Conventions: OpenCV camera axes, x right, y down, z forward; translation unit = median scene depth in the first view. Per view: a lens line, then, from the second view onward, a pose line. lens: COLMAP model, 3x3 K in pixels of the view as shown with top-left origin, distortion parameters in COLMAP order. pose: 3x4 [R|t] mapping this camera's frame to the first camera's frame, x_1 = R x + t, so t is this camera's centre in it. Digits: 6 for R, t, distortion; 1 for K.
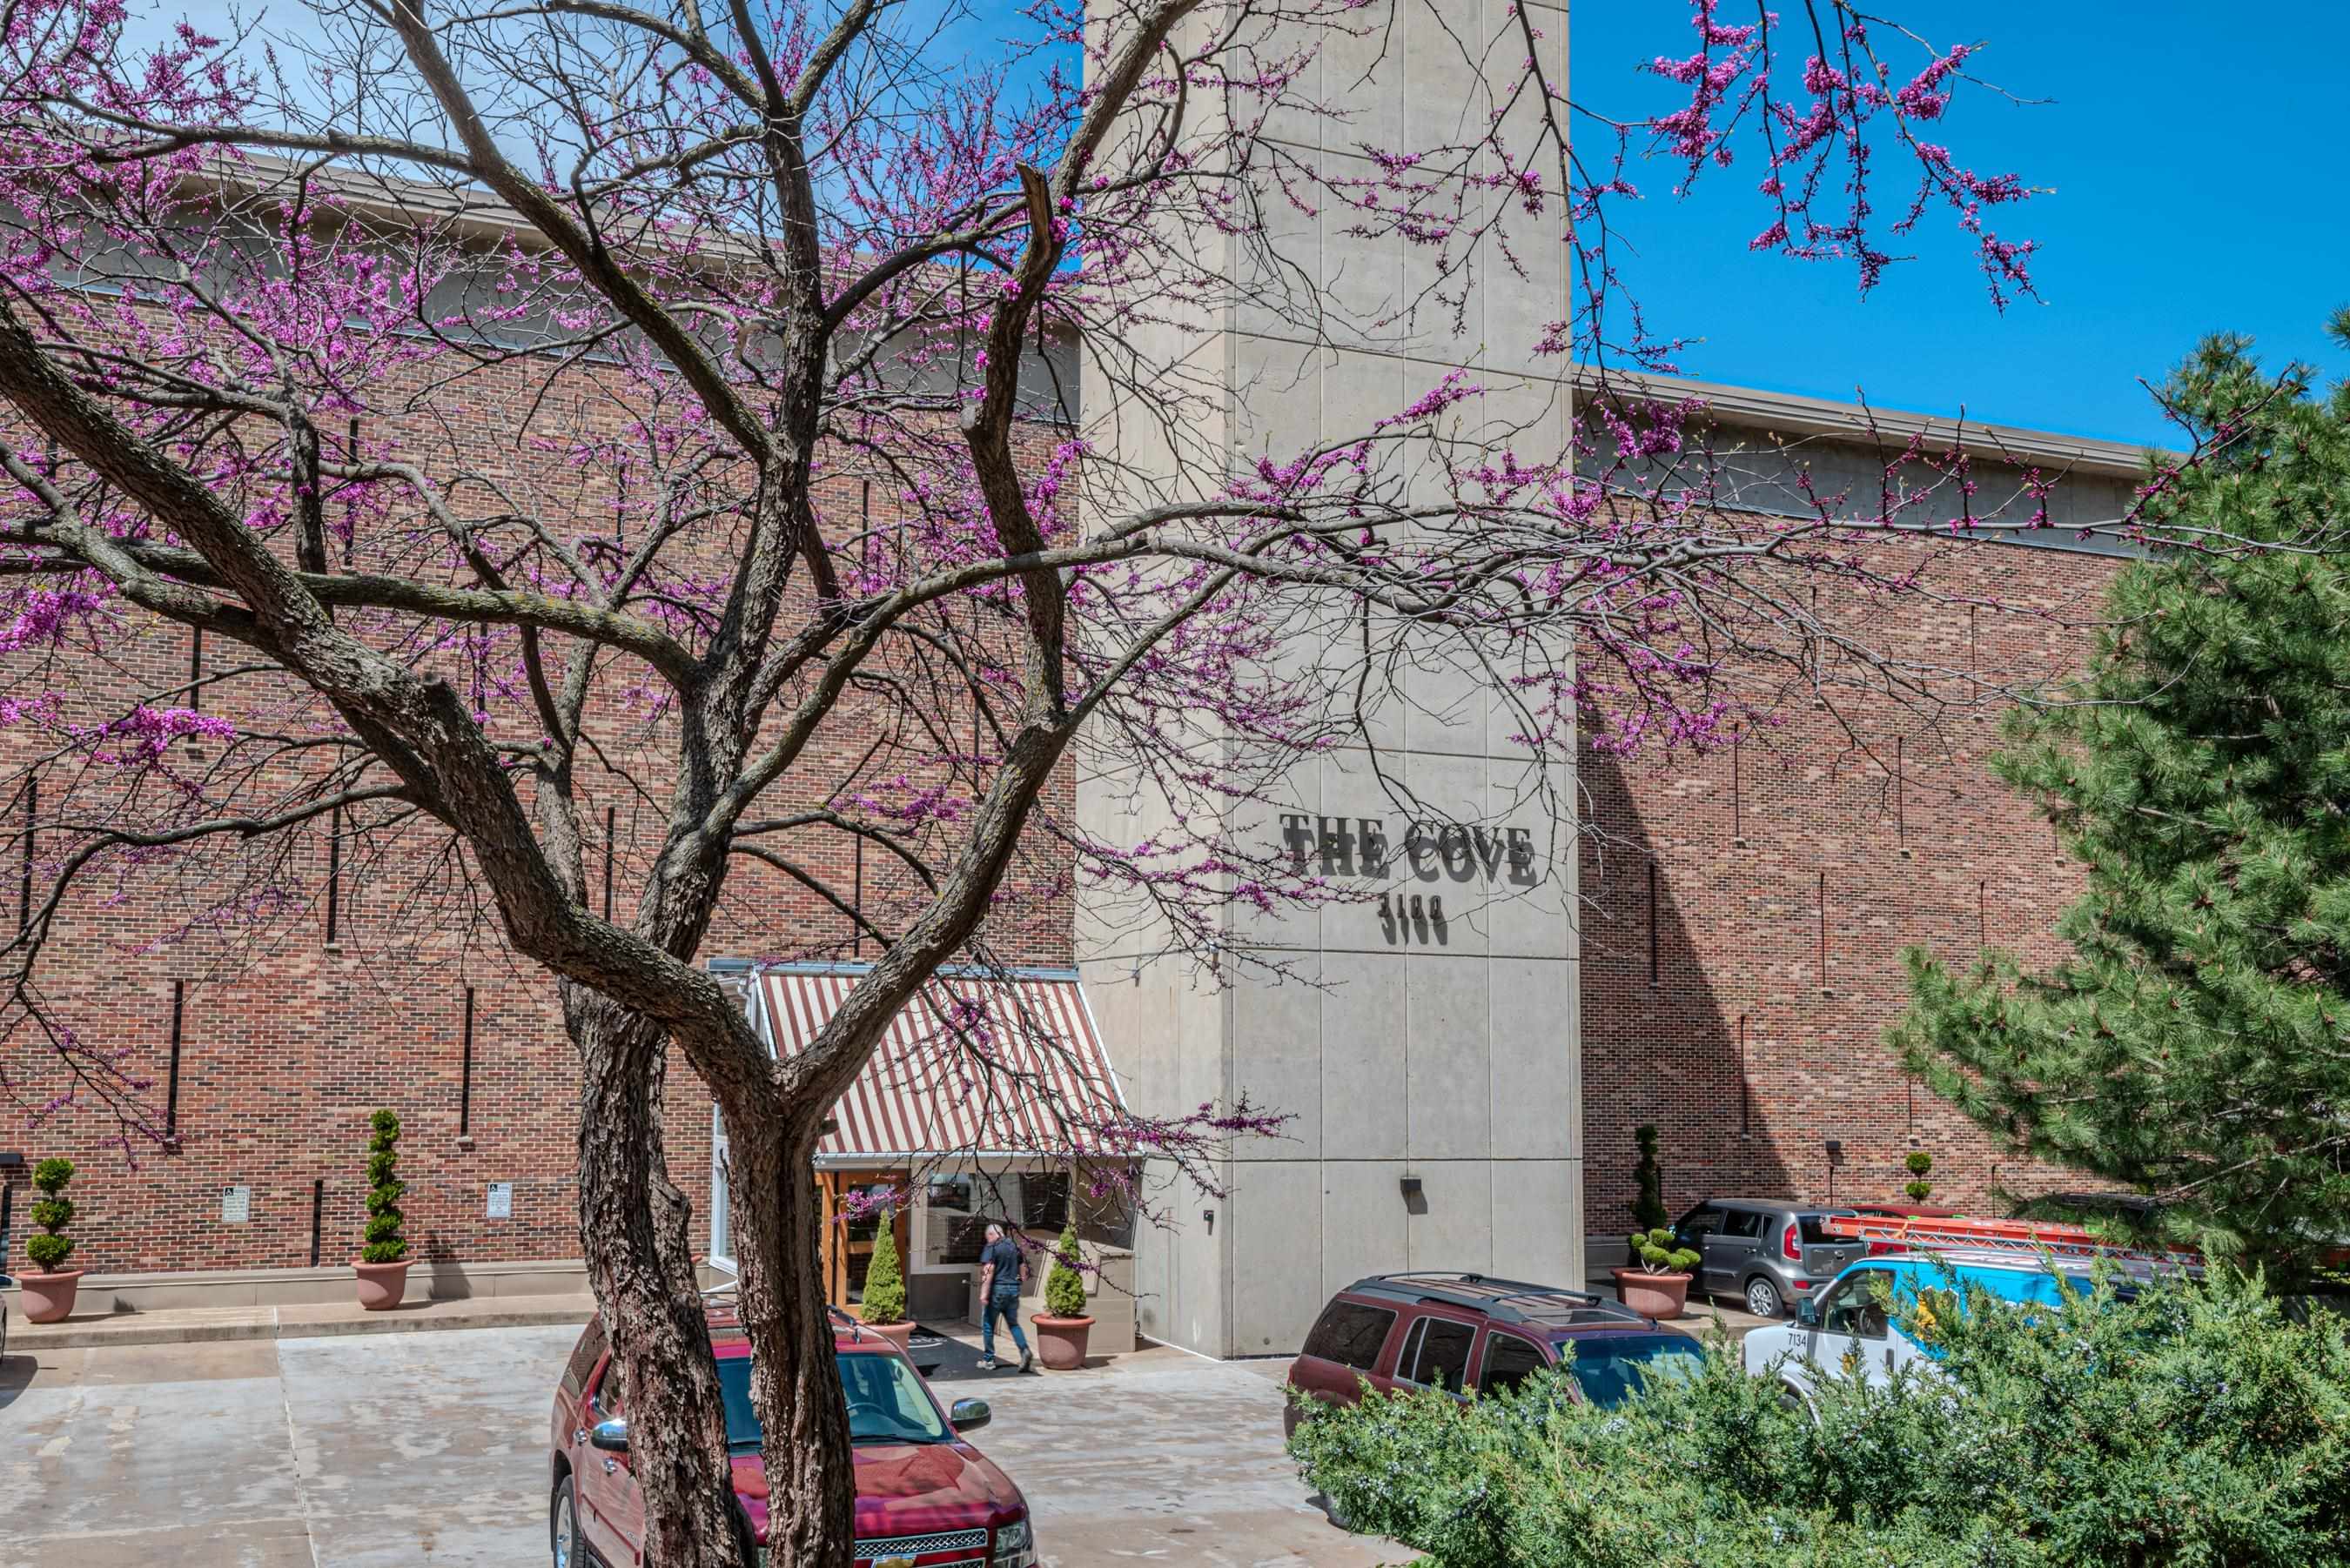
lens RADIAL K [[1635.7, 0, 1172.2], [0, 1635.7, 850.7], [0, 0, 1]] dist [0.032399, 0.002924]
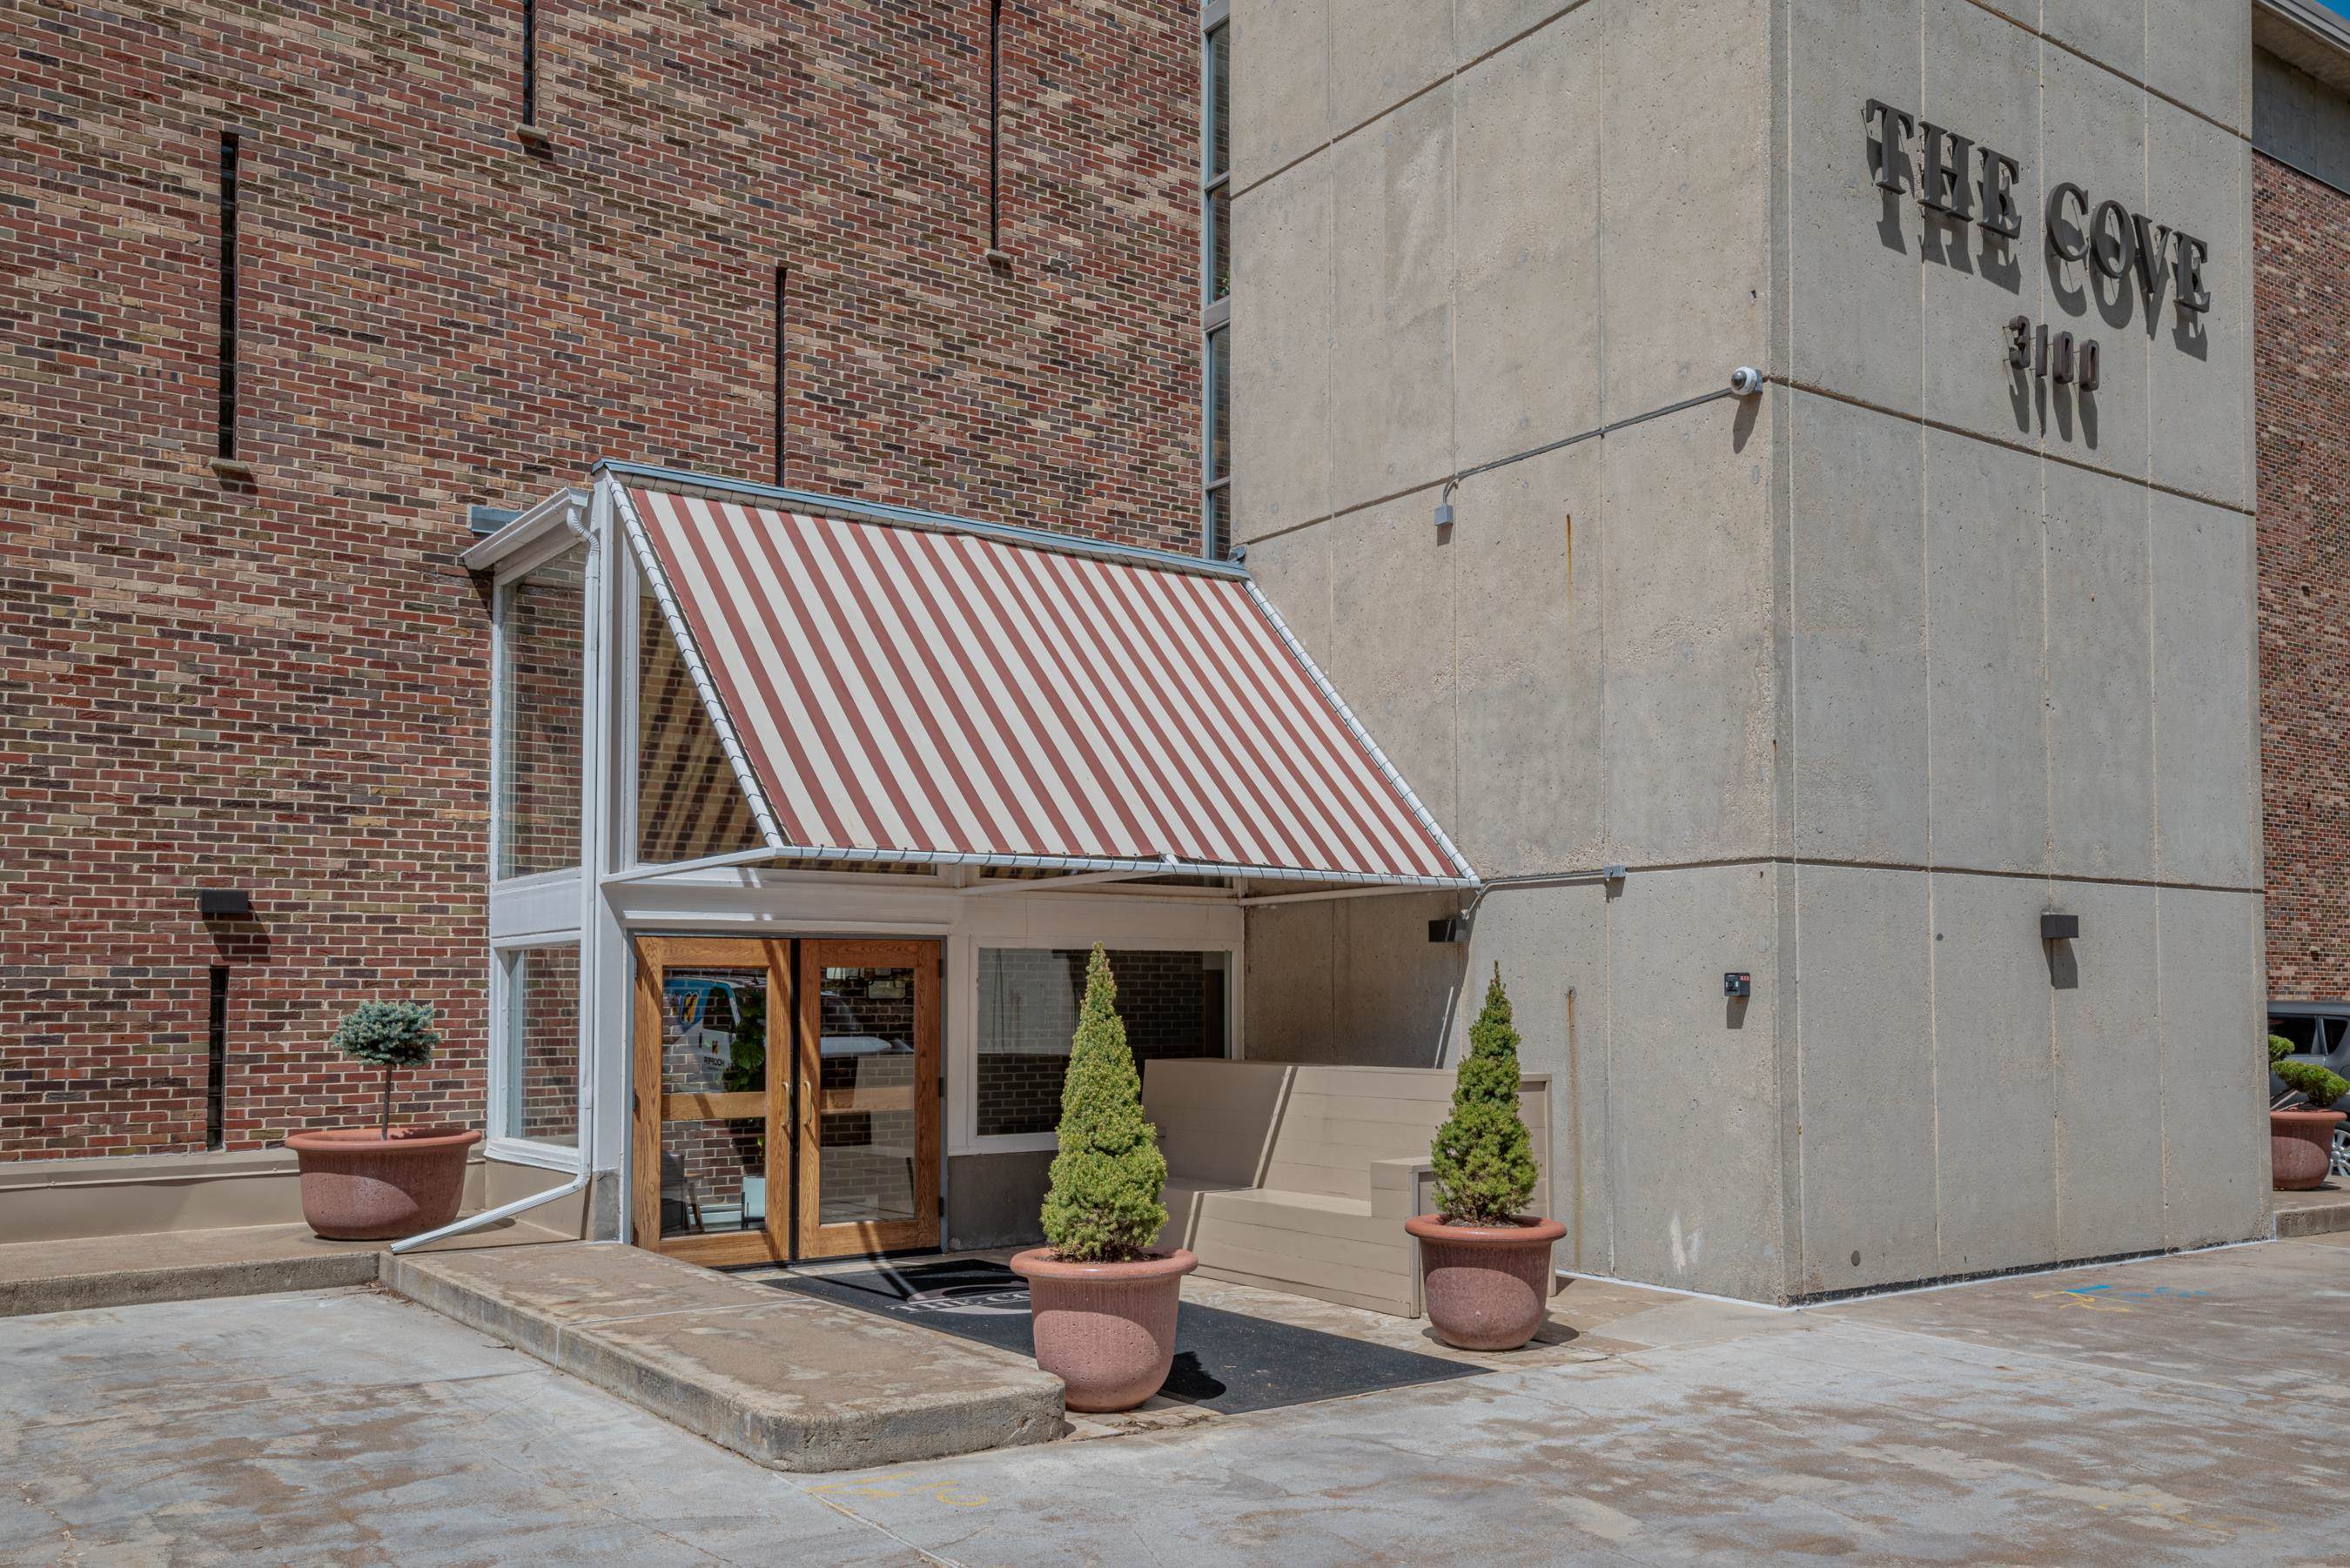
lens RADIAL K [[1635.7, 0, 1172.2], [0, 1635.7, 850.7], [0, 0, 1]] dist [0.032399, 0.002924]
pose [[0.980365, 0.000017, 0.197192, -0.202988], [-0.009013, 0.998959, 0.044723, 0.158880], [-0.196986, -0.045622, 0.979344, 0.564871]]
